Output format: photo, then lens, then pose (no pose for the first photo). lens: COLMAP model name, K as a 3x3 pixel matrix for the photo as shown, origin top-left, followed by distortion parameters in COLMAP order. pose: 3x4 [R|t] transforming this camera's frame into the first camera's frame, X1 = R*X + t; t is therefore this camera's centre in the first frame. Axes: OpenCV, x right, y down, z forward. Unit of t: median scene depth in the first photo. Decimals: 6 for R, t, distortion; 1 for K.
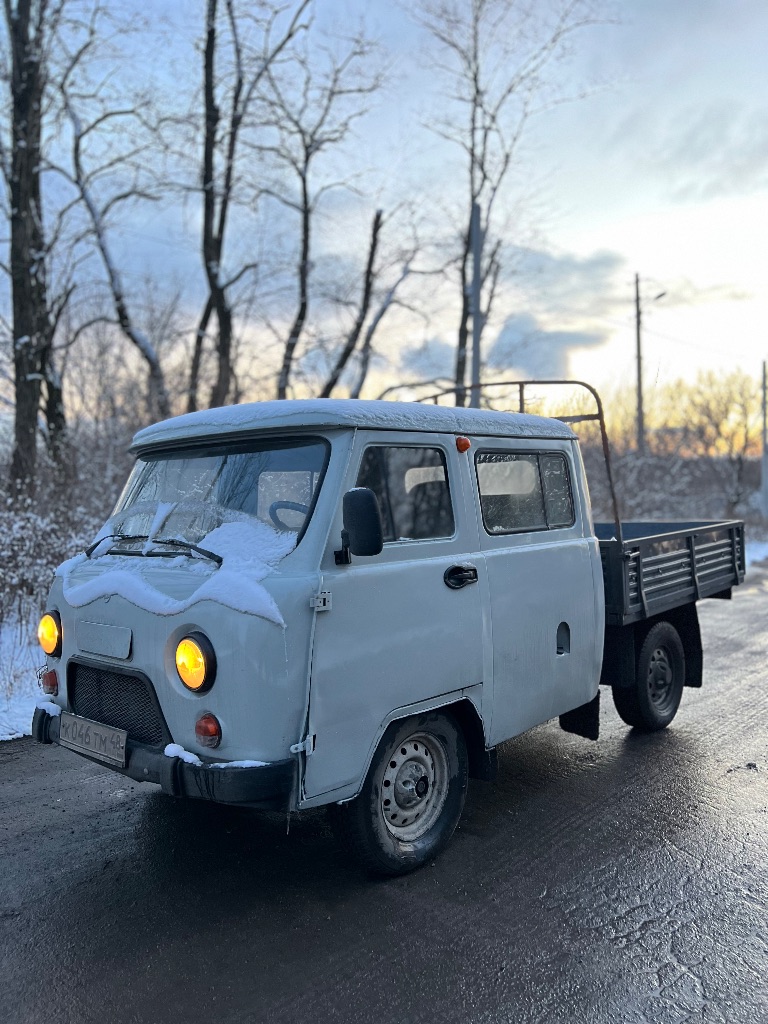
lens RADIAL K [[774.2, 0, 384.0], [0, 774.2, 512.0], [0, 0, 1]] dist [0.021249, -0.012769]
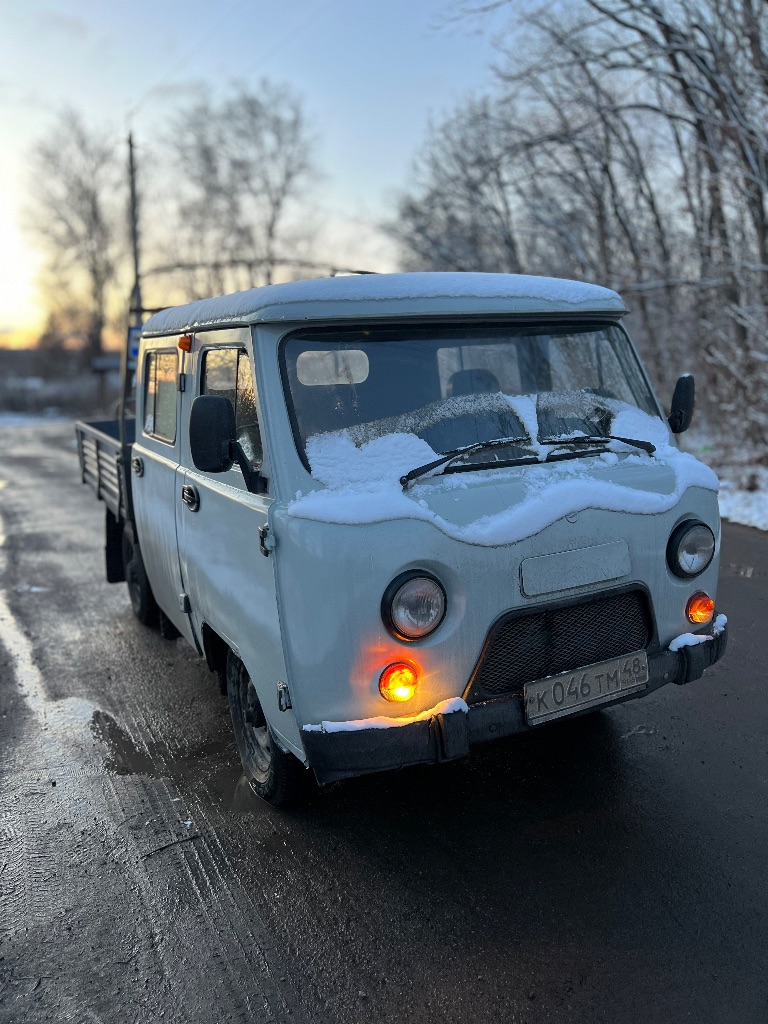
lens RADIAL K [[774.2, 0, 384.0], [0, 774.2, 512.0], [0, 0, 1]] dist [0.021249, -0.012769]
pose [[0.354207, -0.171157, 0.919371, -1.131255], [0.042402, 0.985037, 0.167046, -0.034067], [-0.934205, -0.020186, 0.356164, 0.881254]]
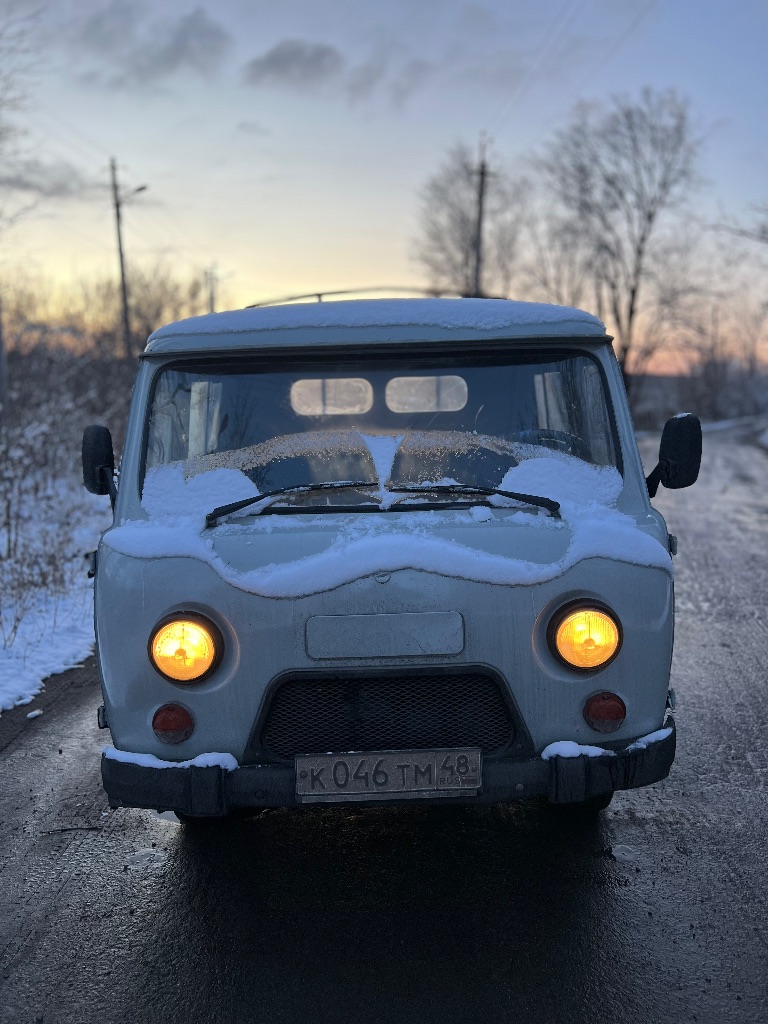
lens RADIAL K [[774.2, 0, 384.0], [0, 774.2, 512.0], [0, 0, 1]] dist [0.021249, -0.012769]
pose [[0.742971, -0.100880, 0.661678, -0.791563], [0.017056, 0.991109, 0.131953, -0.036776], [-0.669106, -0.086752, 0.738086, 0.485603]]
